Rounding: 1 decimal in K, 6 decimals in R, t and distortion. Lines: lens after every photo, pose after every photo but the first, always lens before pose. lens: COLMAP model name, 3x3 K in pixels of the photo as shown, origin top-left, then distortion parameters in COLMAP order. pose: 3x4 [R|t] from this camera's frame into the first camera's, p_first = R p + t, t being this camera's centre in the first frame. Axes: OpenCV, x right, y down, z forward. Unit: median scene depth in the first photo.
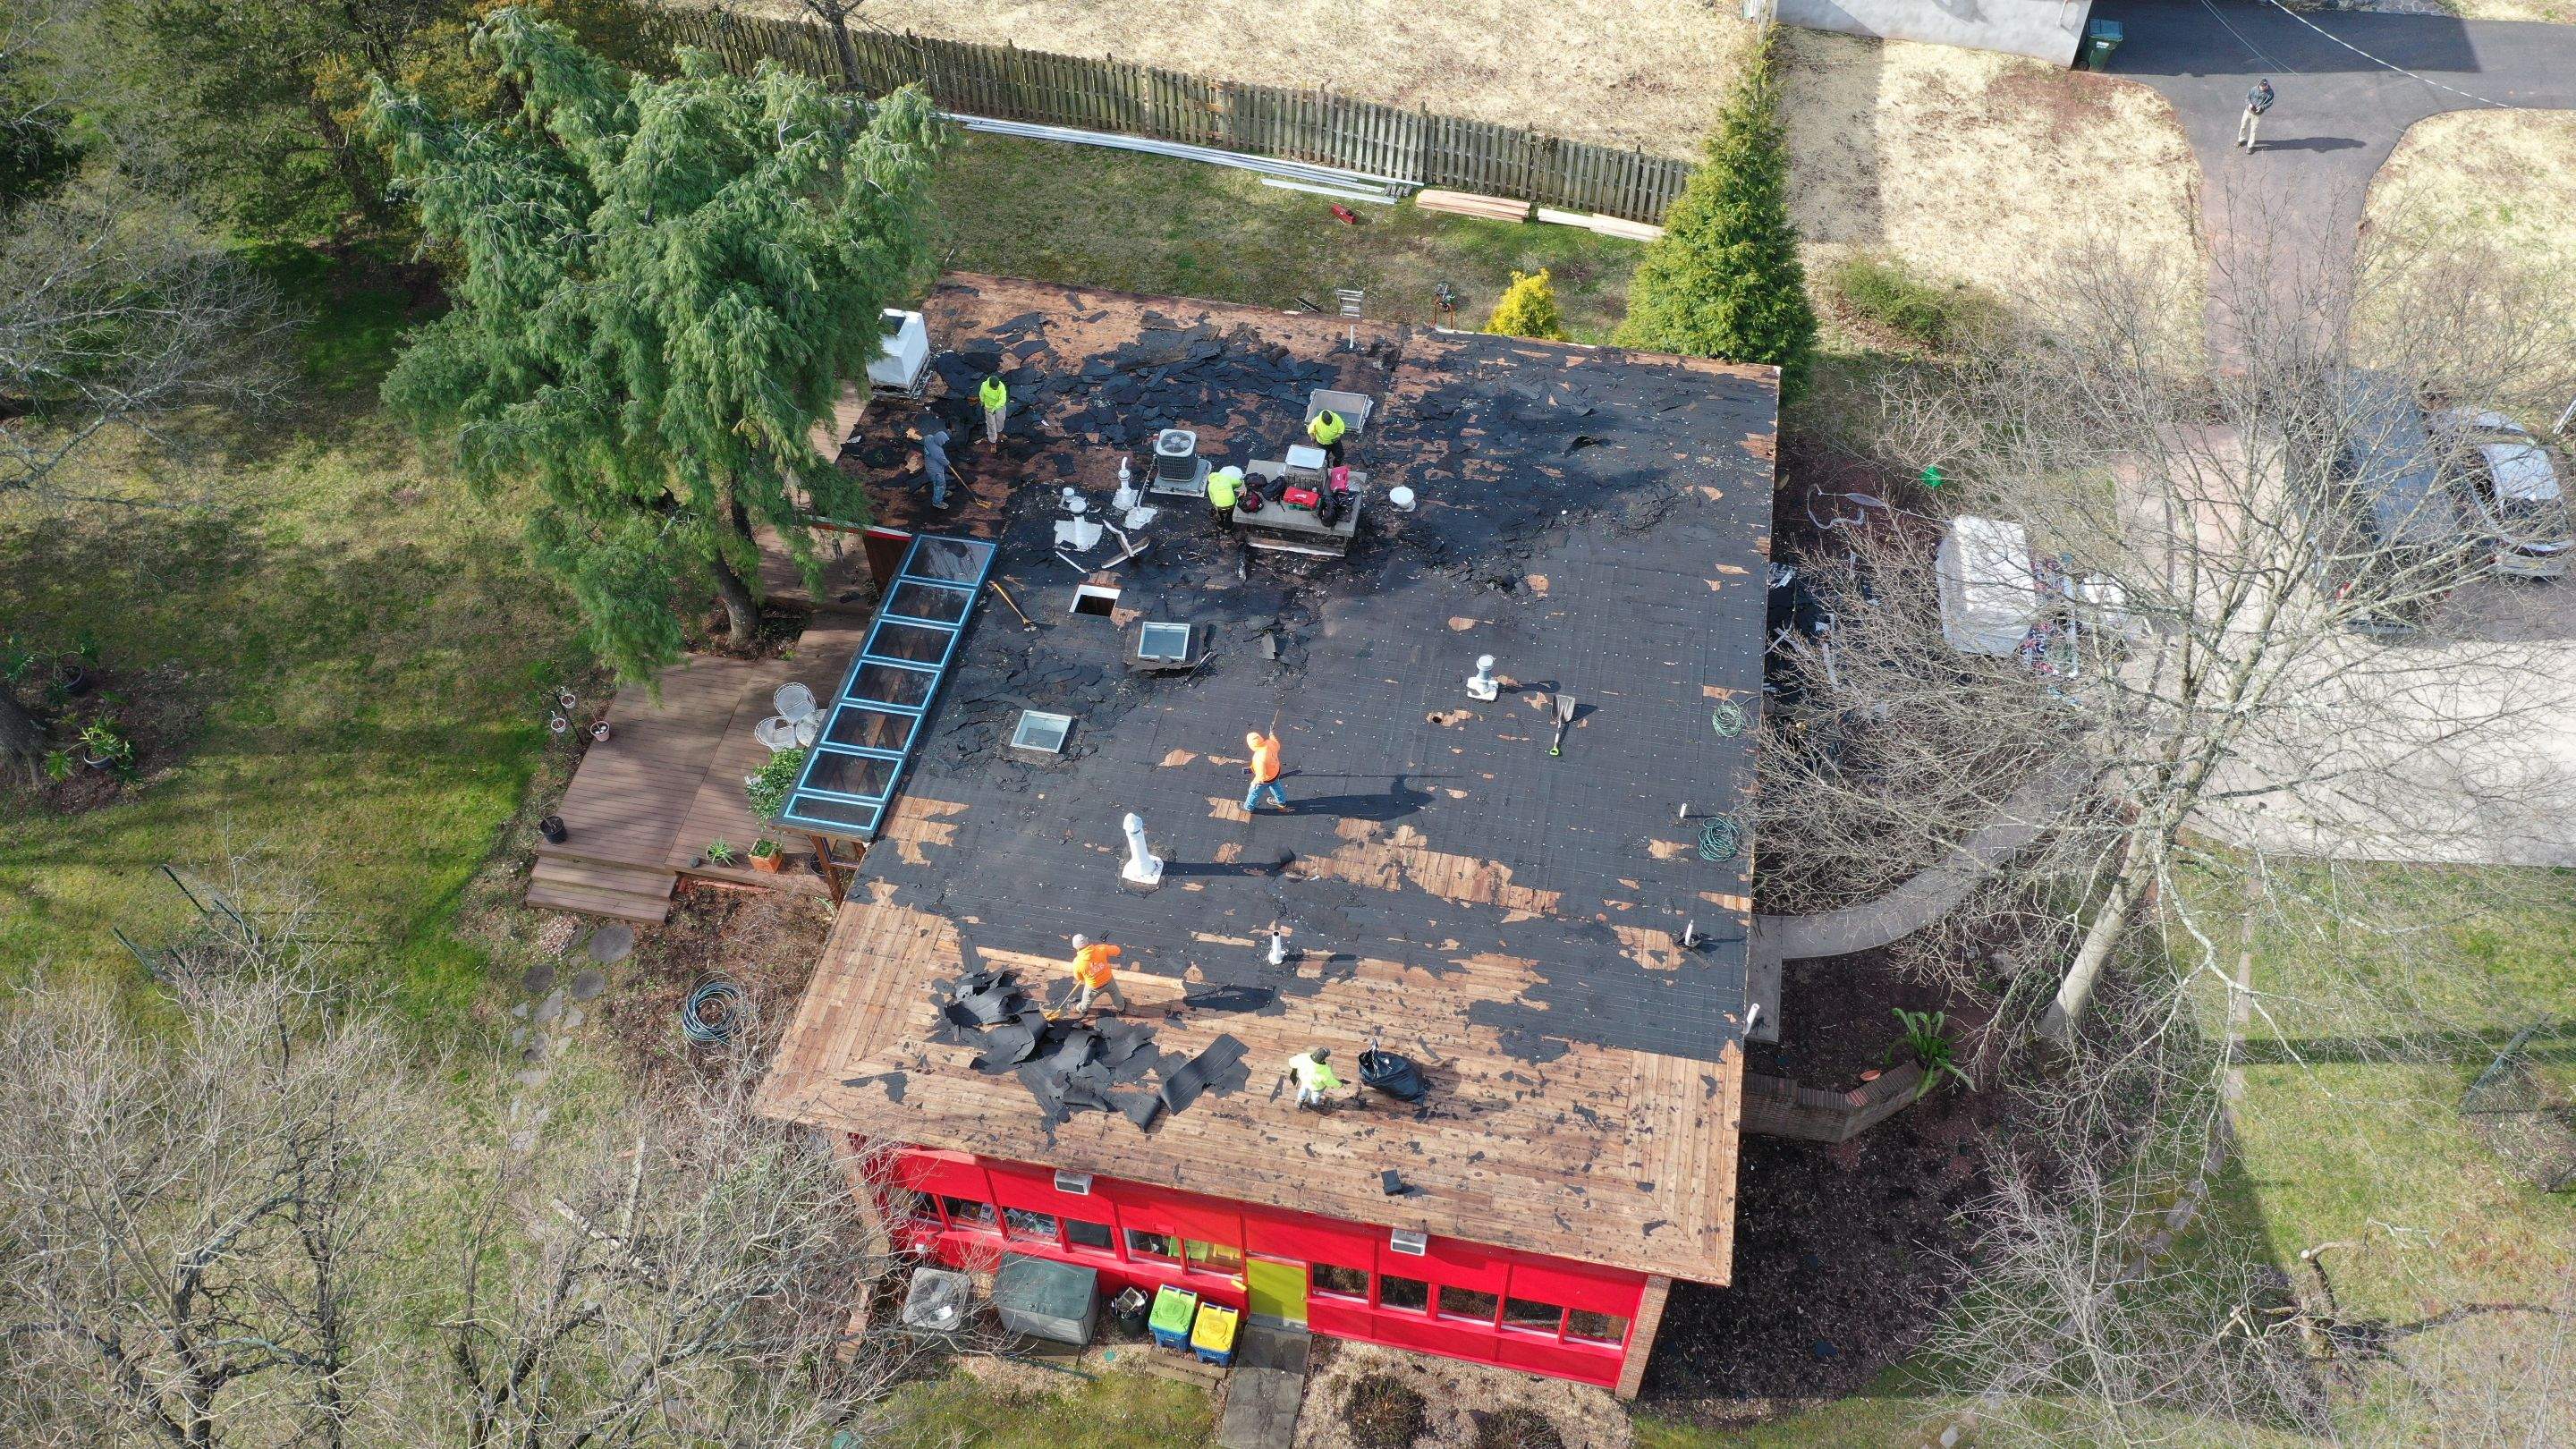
lens RADIAL K [[2052.8, 0, 1288.0], [0, 2052.8, 724.5], [0, 0, 1]] dist [0.014688, 0.001009]
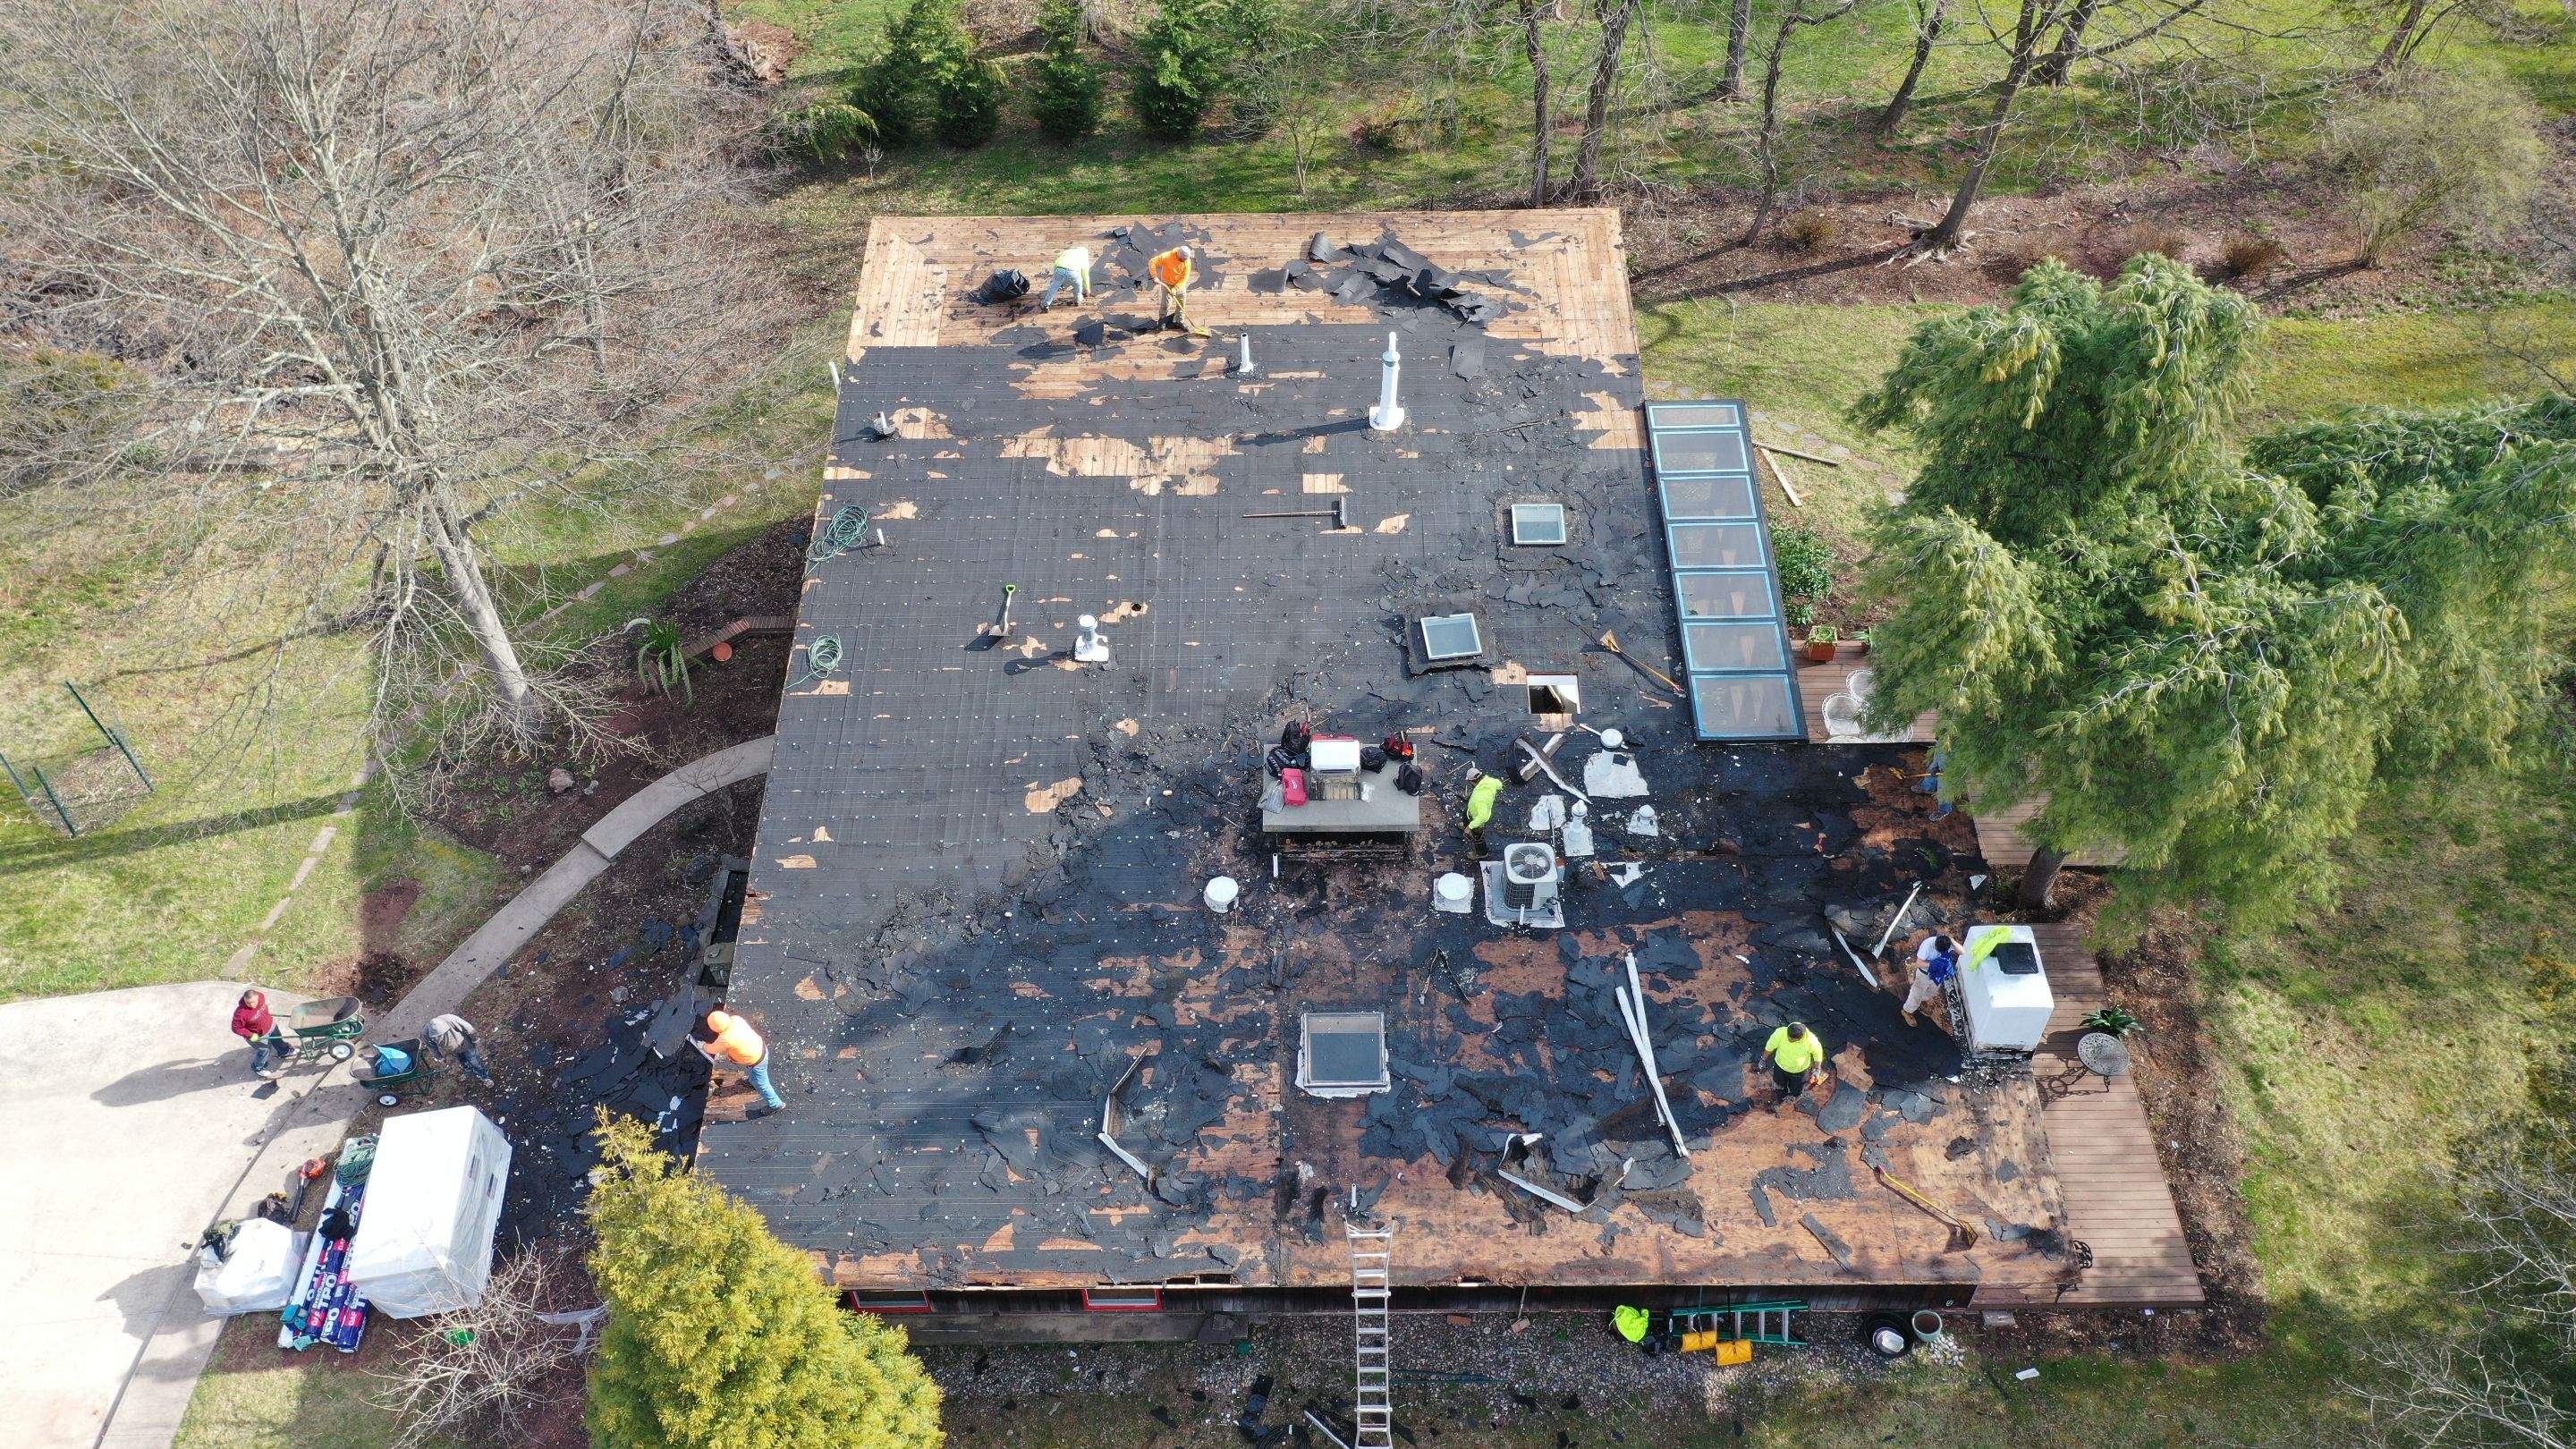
lens RADIAL K [[2052.8, 0, 1288.0], [0, 2052.8, 724.5], [0, 0, 1]] dist [0.014688, 0.001009]
pose [[-0.980842, 0.165883, -0.102133, 0.115698], [-0.127524, -0.150427, 0.980362, -0.991098], [0.147262, 0.974605, 0.168699, 0.956585]]
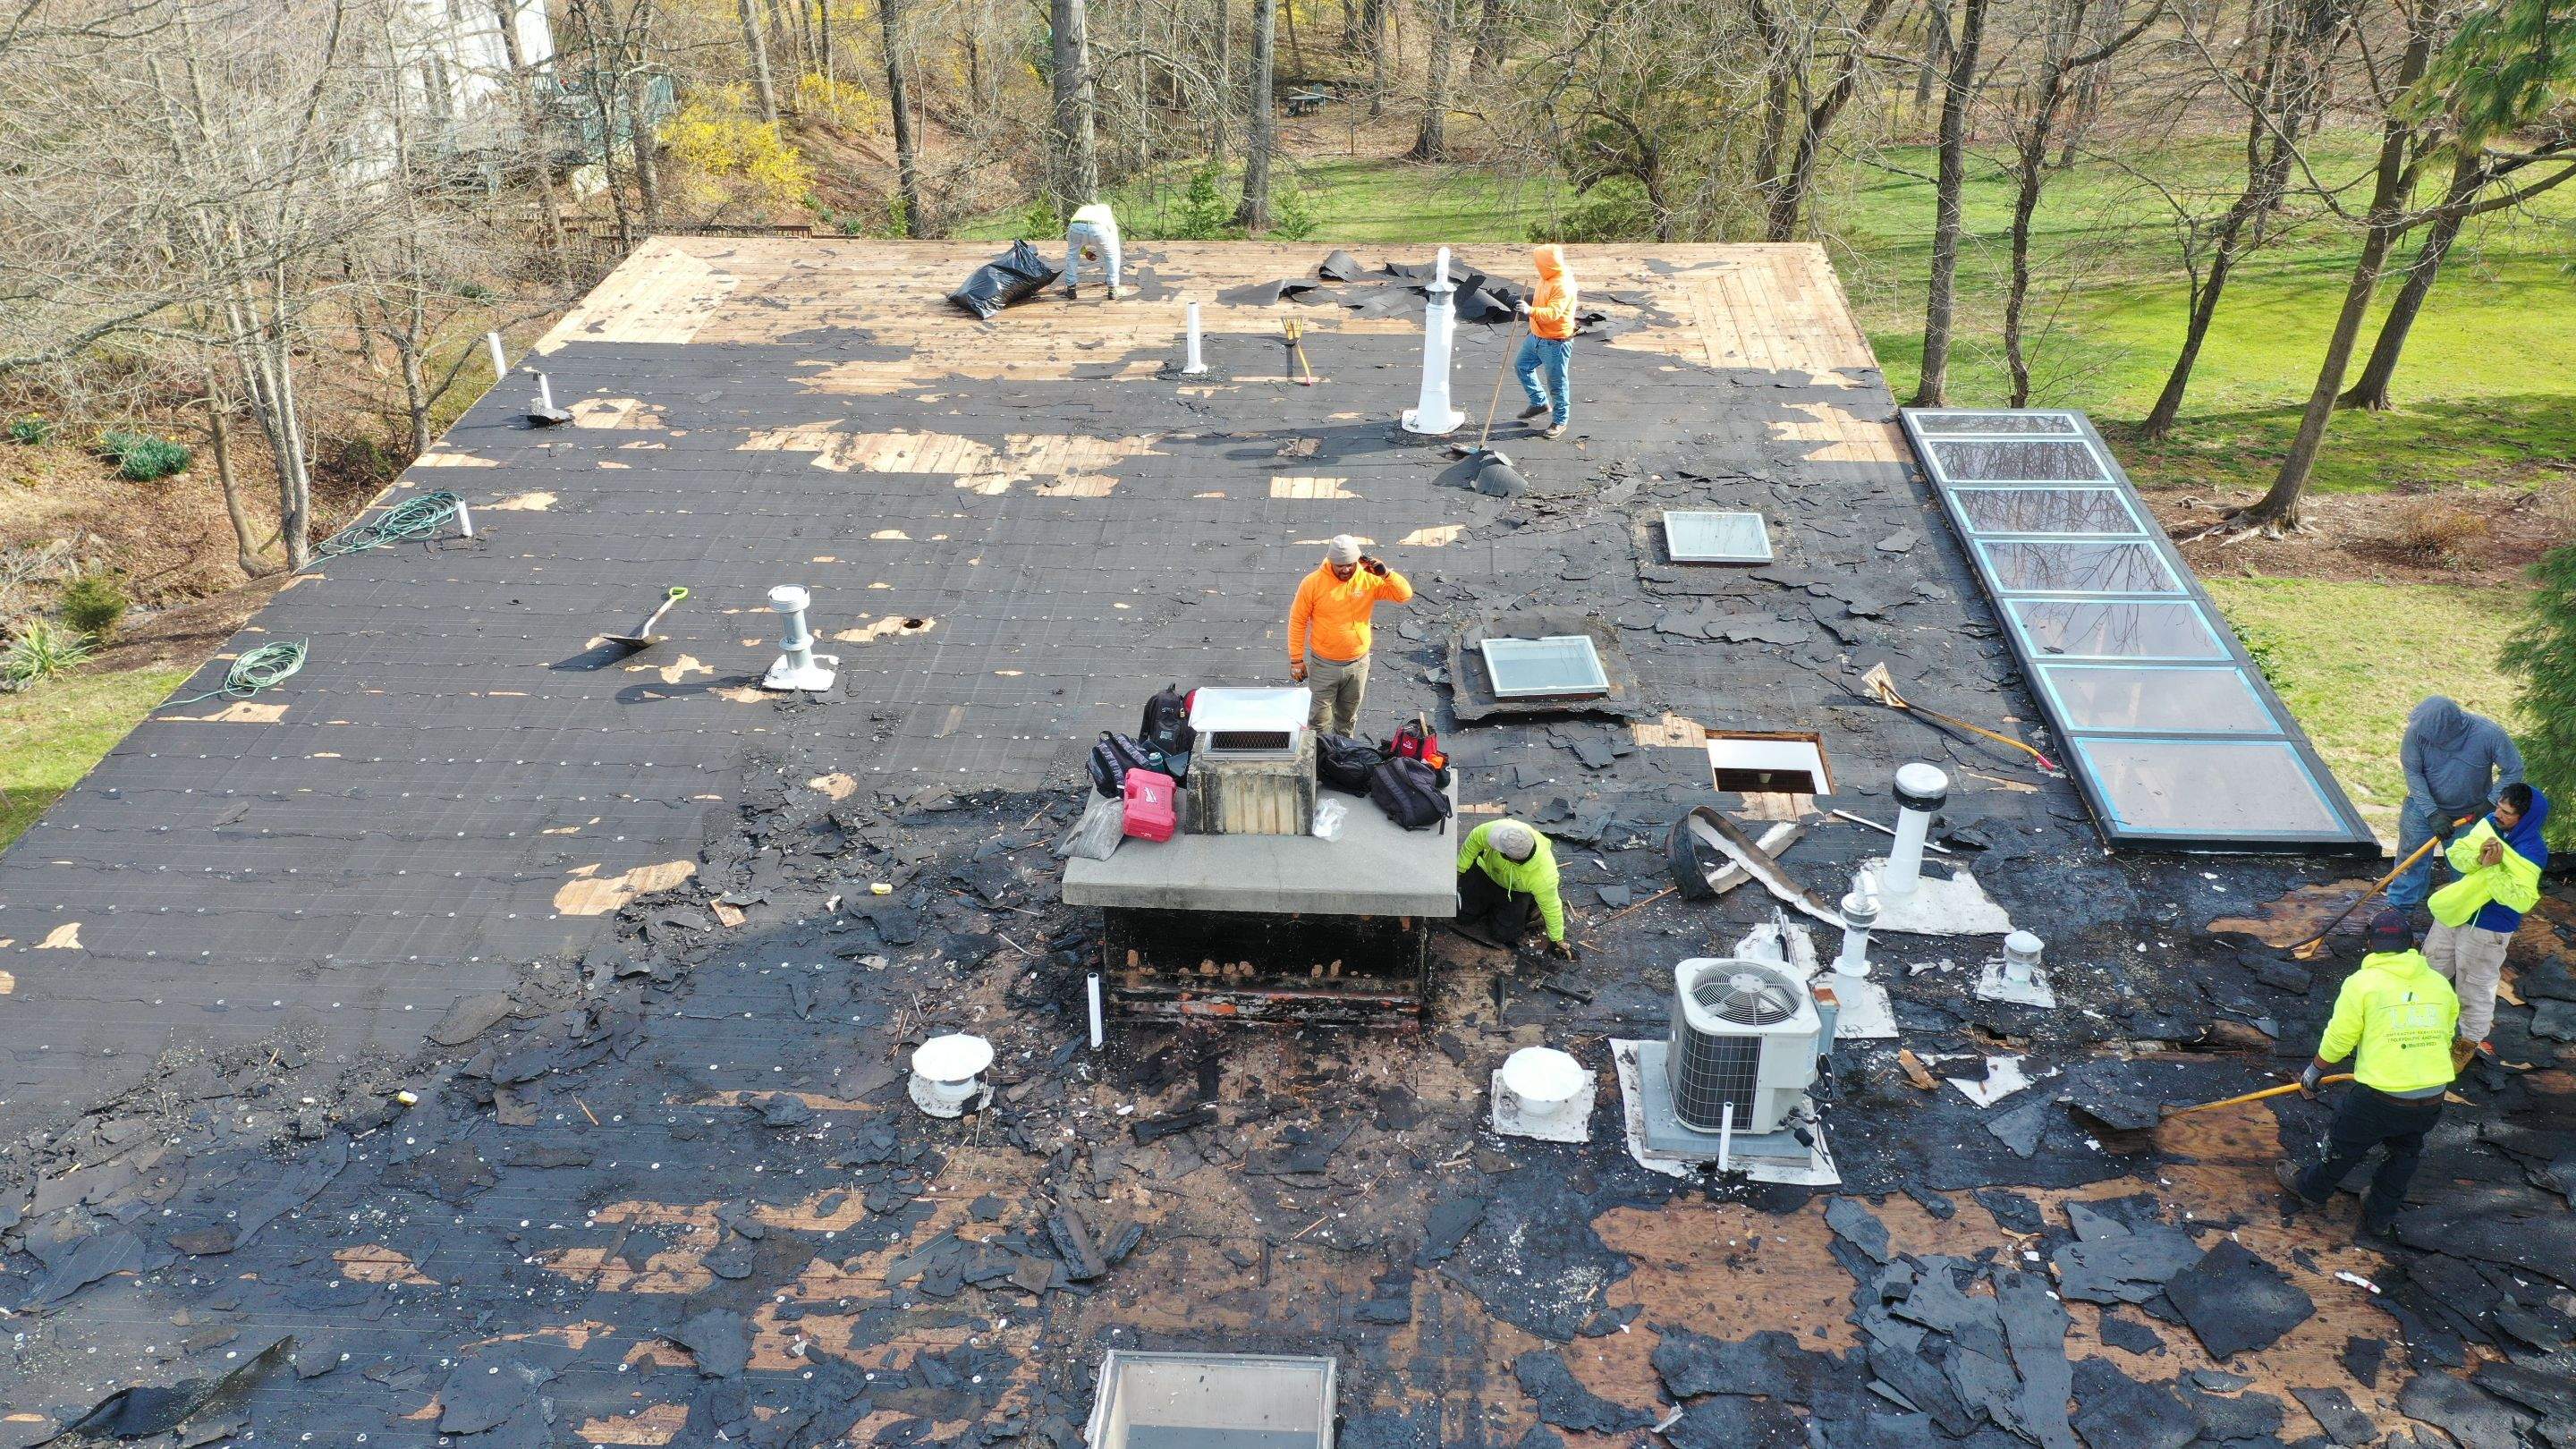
lens RADIAL K [[2052.8, 0, 1288.0], [0, 2052.8, 724.5], [0, 0, 1]] dist [0.014688, 0.001009]
pose [[-0.991646, 0.082274, -0.099340, 0.038379], [-0.079217, 0.219344, 0.972426, -0.486490], [0.101795, 0.972172, -0.210995, 1.195438]]
